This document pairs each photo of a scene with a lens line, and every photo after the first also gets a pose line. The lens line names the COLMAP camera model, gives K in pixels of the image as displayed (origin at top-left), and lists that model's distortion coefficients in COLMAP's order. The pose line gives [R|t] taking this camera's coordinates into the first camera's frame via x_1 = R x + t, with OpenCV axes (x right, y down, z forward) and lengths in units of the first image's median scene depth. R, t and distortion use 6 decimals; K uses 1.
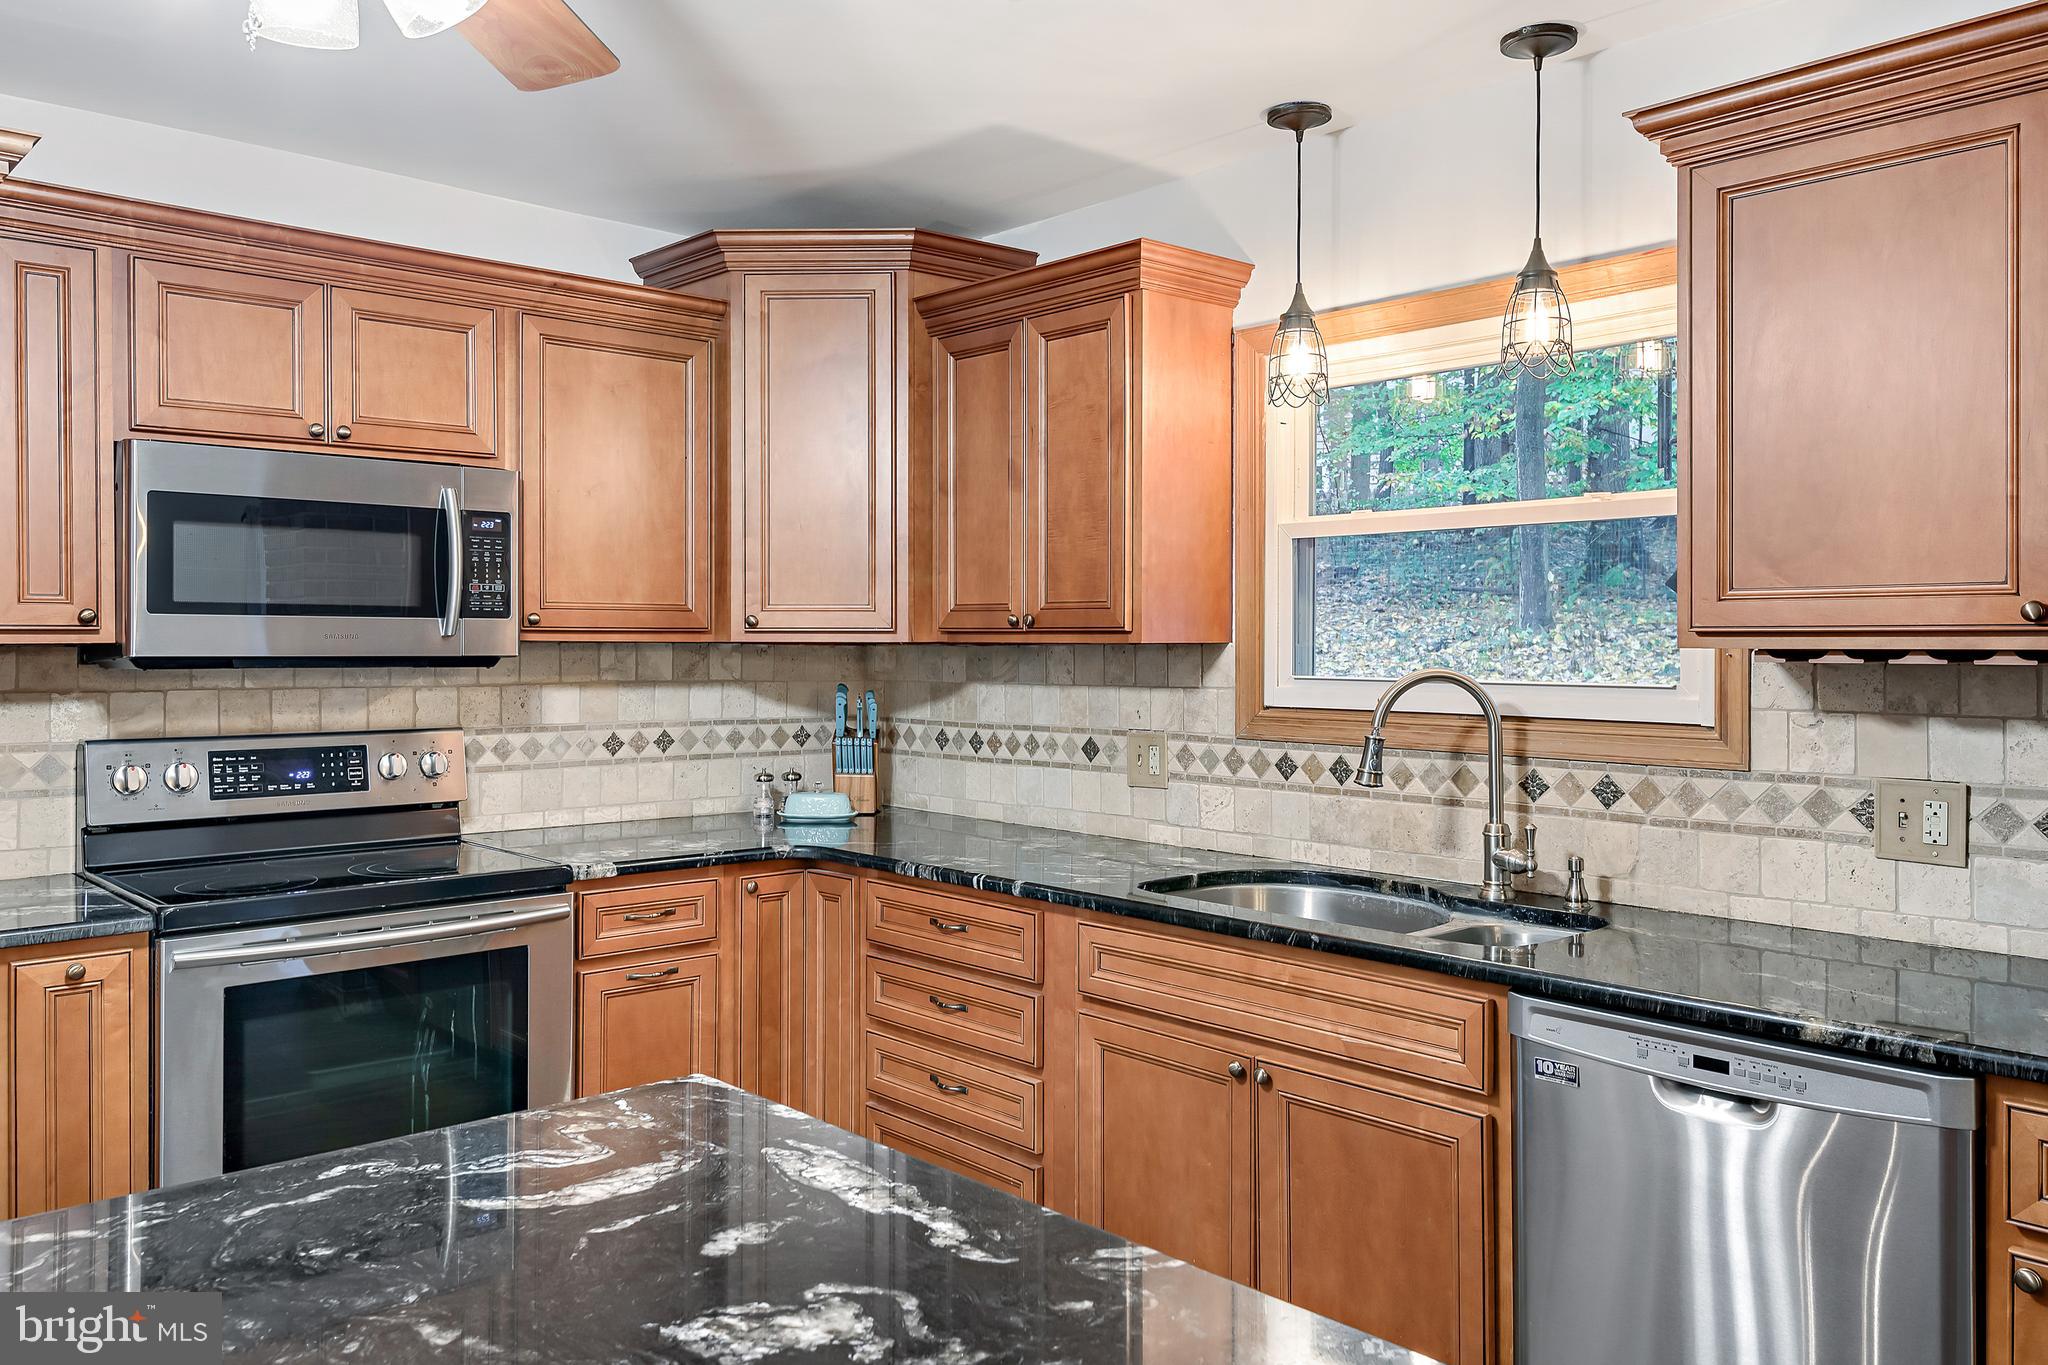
lens RADIAL K [[1477.6, 0, 1017.4], [0, 1477.6, 654.8], [0, 0, 1]] dist [0.014636, -0.015542]
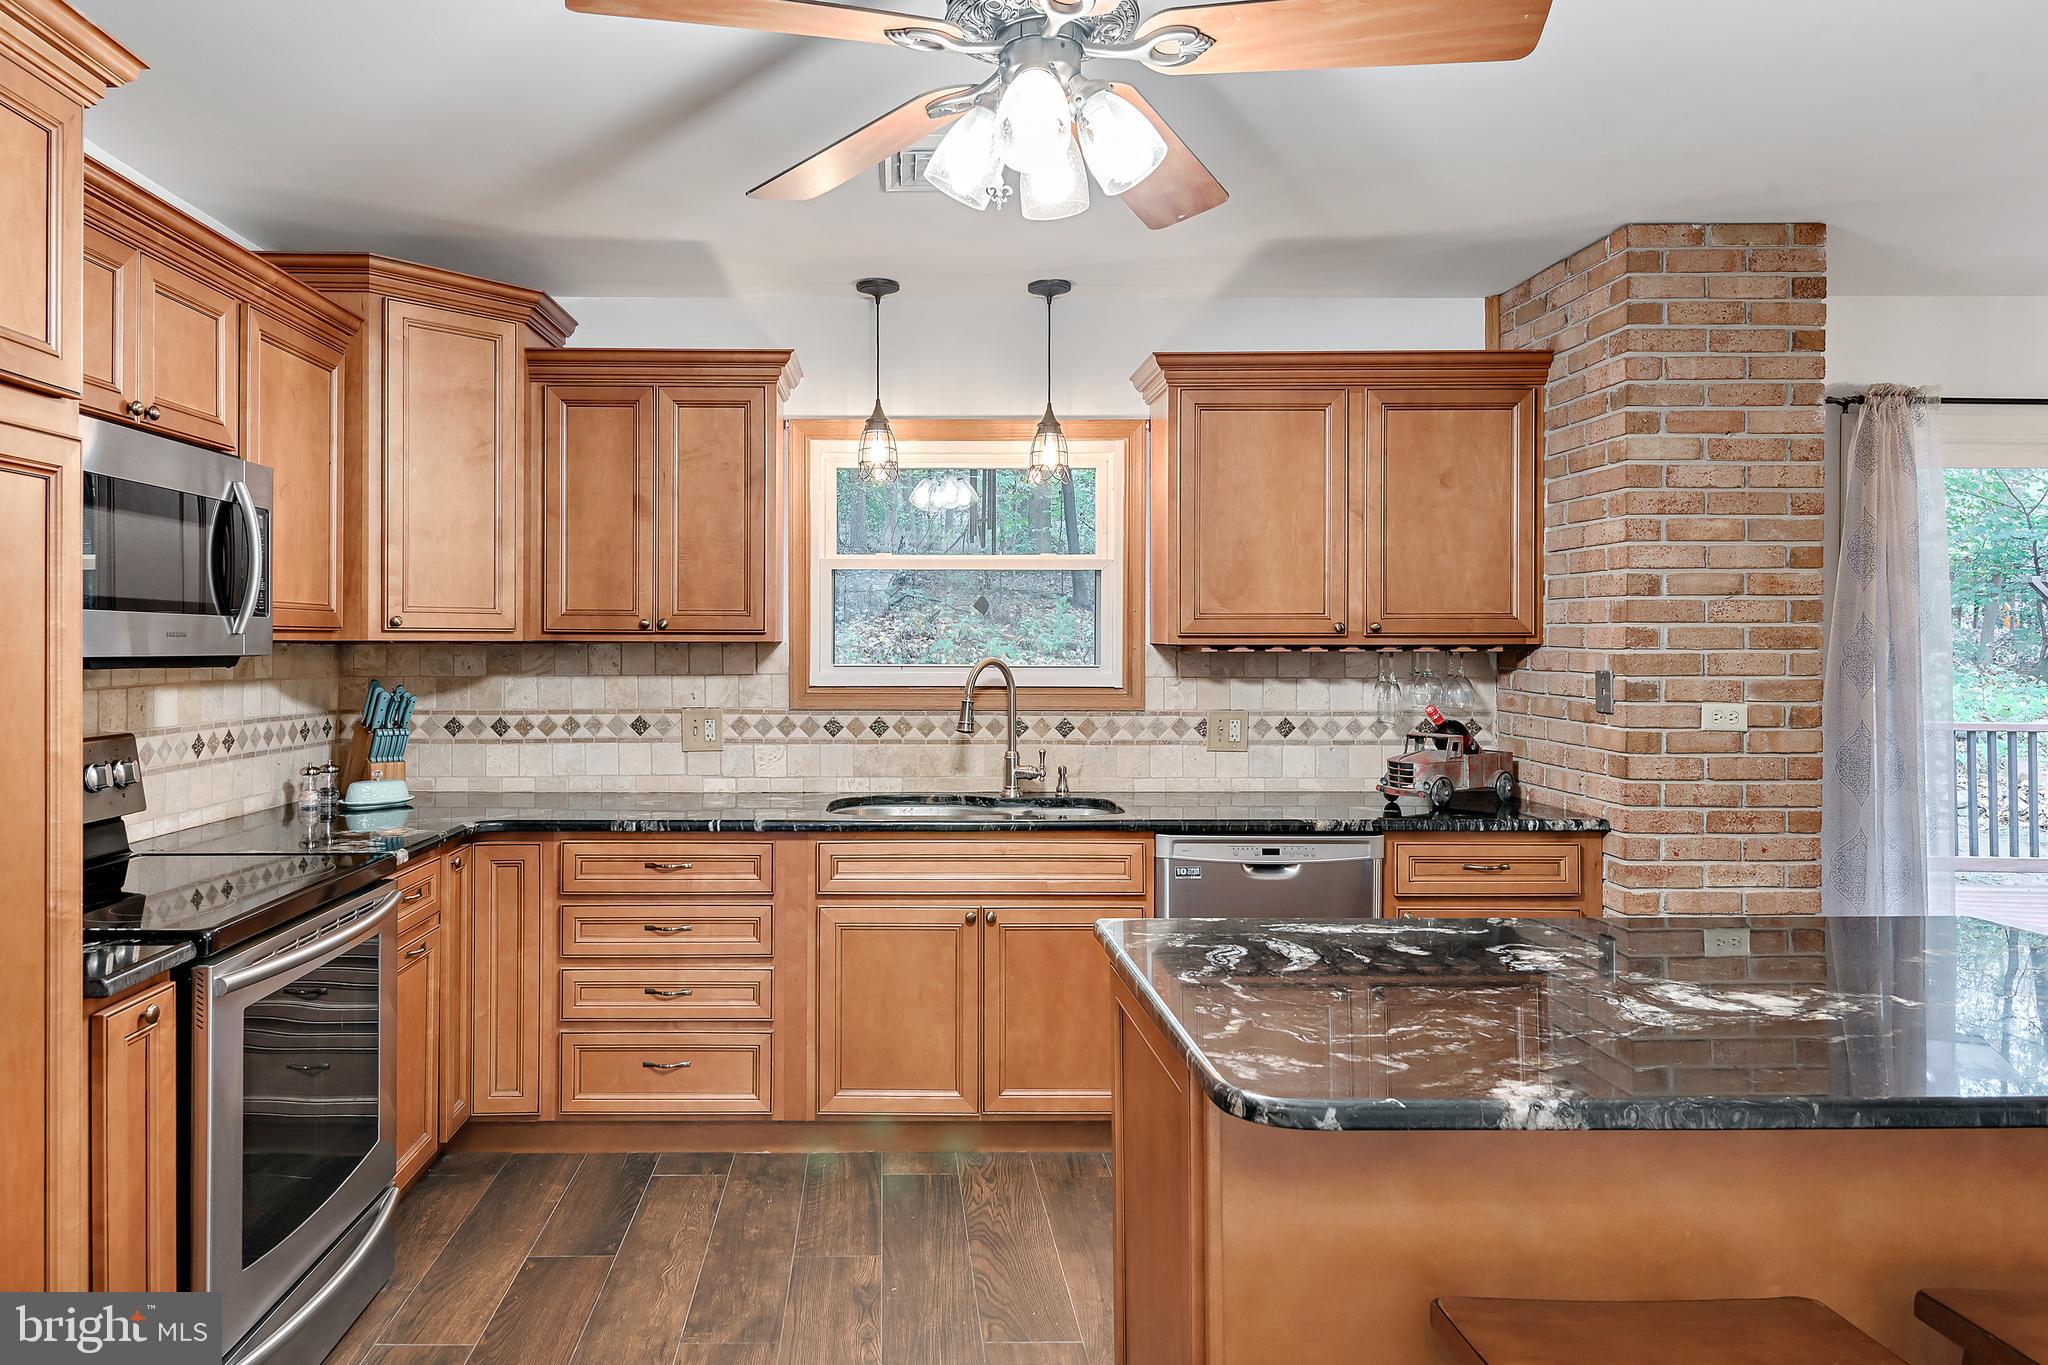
lens RADIAL K [[1270.9, 0, 903.5], [0, 1270.9, 640.2], [0, 0, 1]] dist [0.035155, -0.029394]
pose [[0.686391, -0.001246, 0.727231, -0.695148], [0.006702, 0.999967, -0.004611, -0.002836], [-0.727202, 0.008039, 0.686377, 0.108258]]
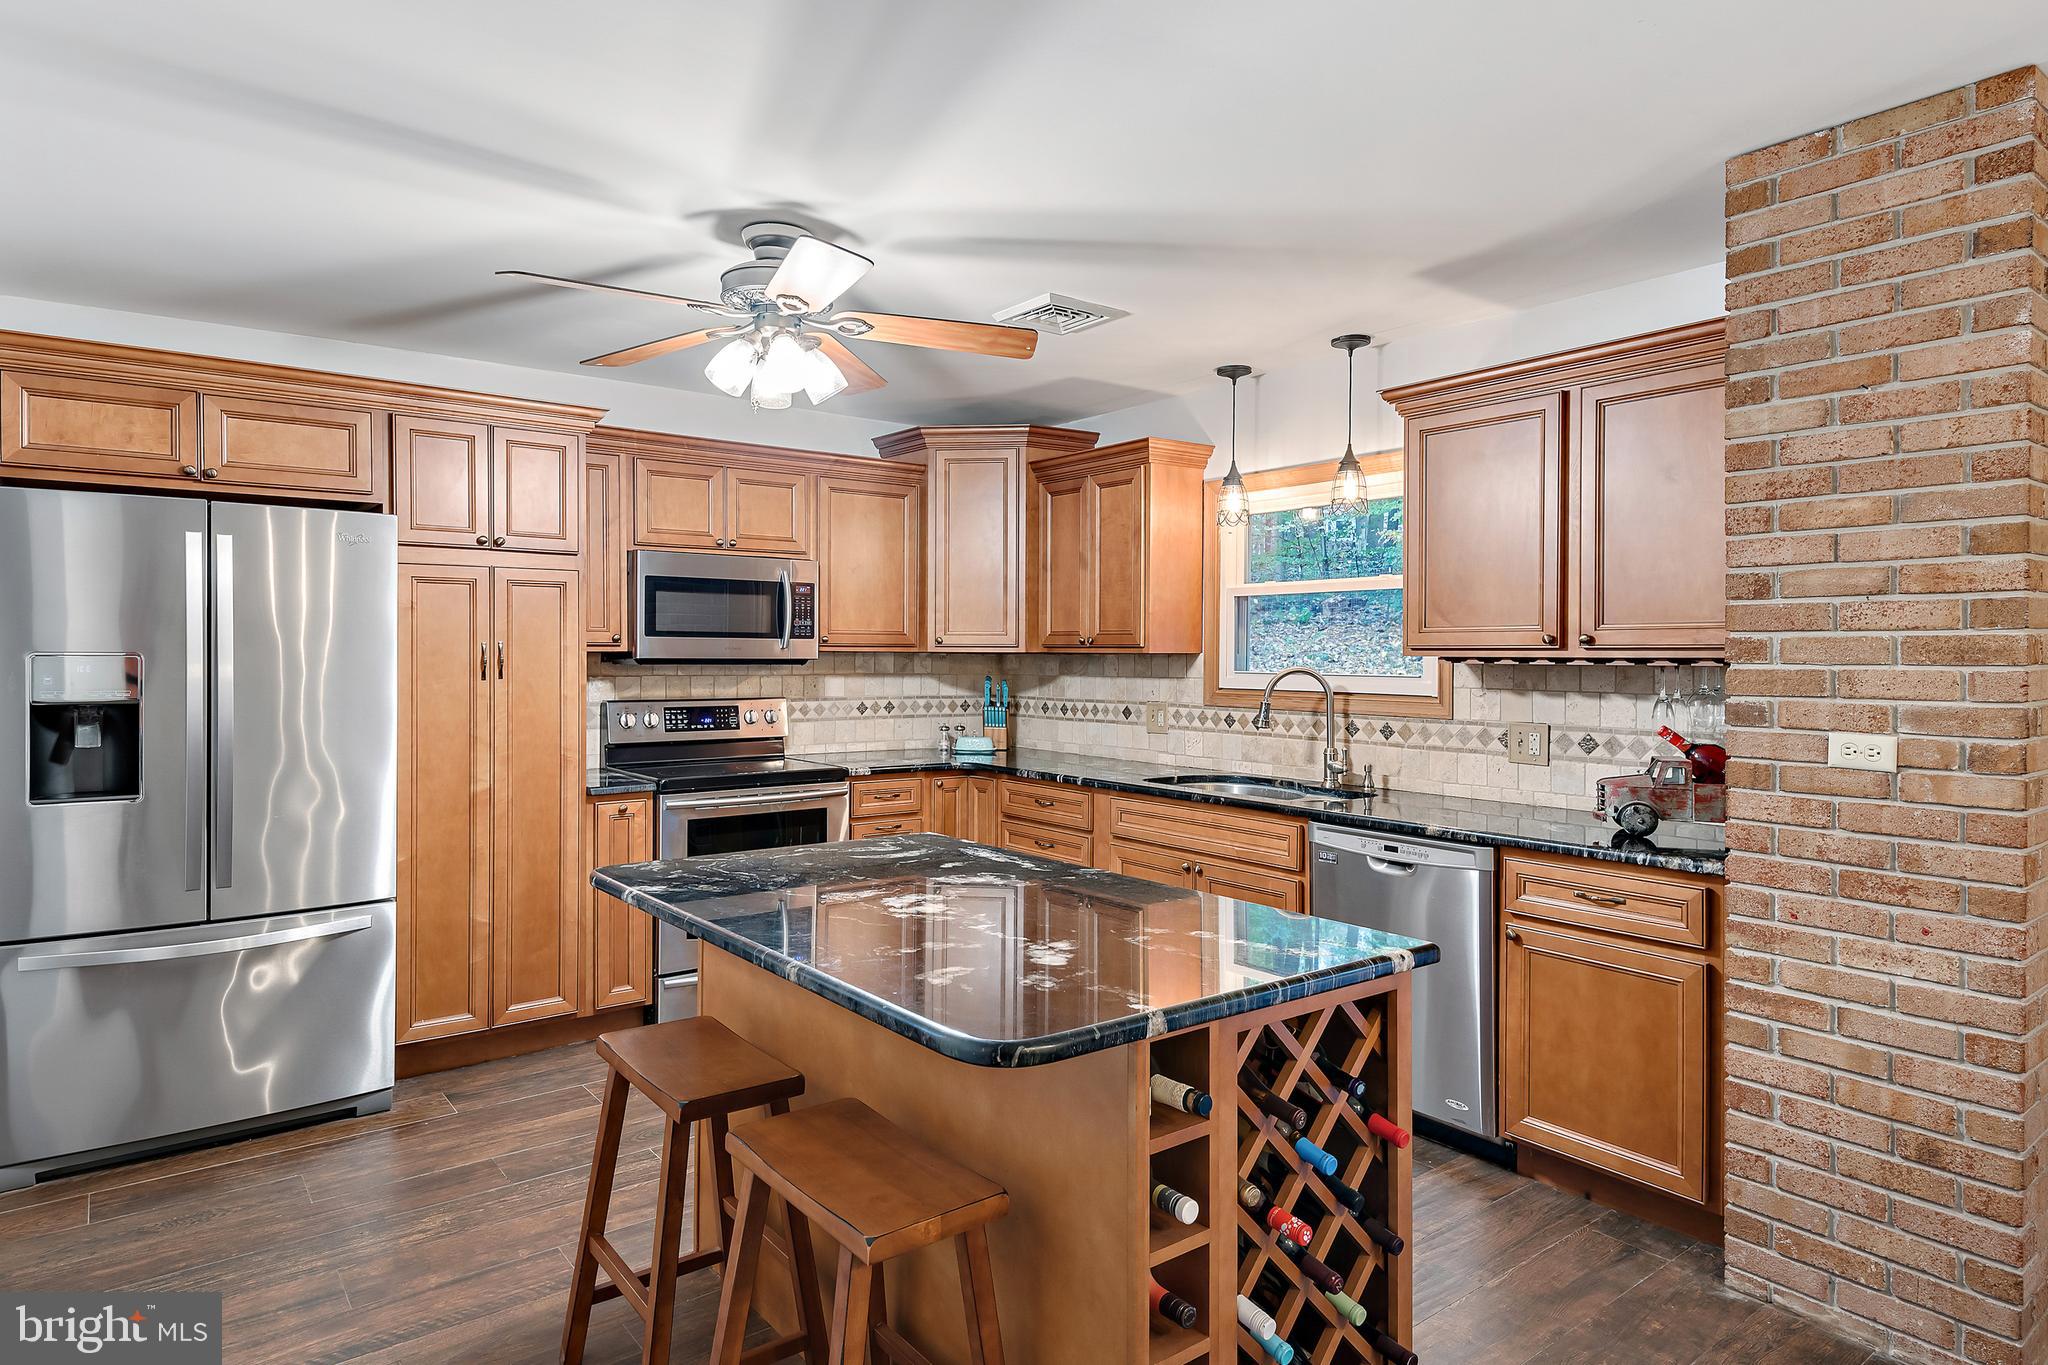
lens RADIAL K [[1094.6, 0, 1036.0], [0, 1094.6, 671.0], [0, 0, 1]] dist [0.002341, -0.007073]
pose [[0.997414, 0.004189, -0.071743, 0.041137], [-0.003637, 0.999963, 0.007821, 0.004507], [0.071773, -0.007540, 0.997392, -0.384656]]
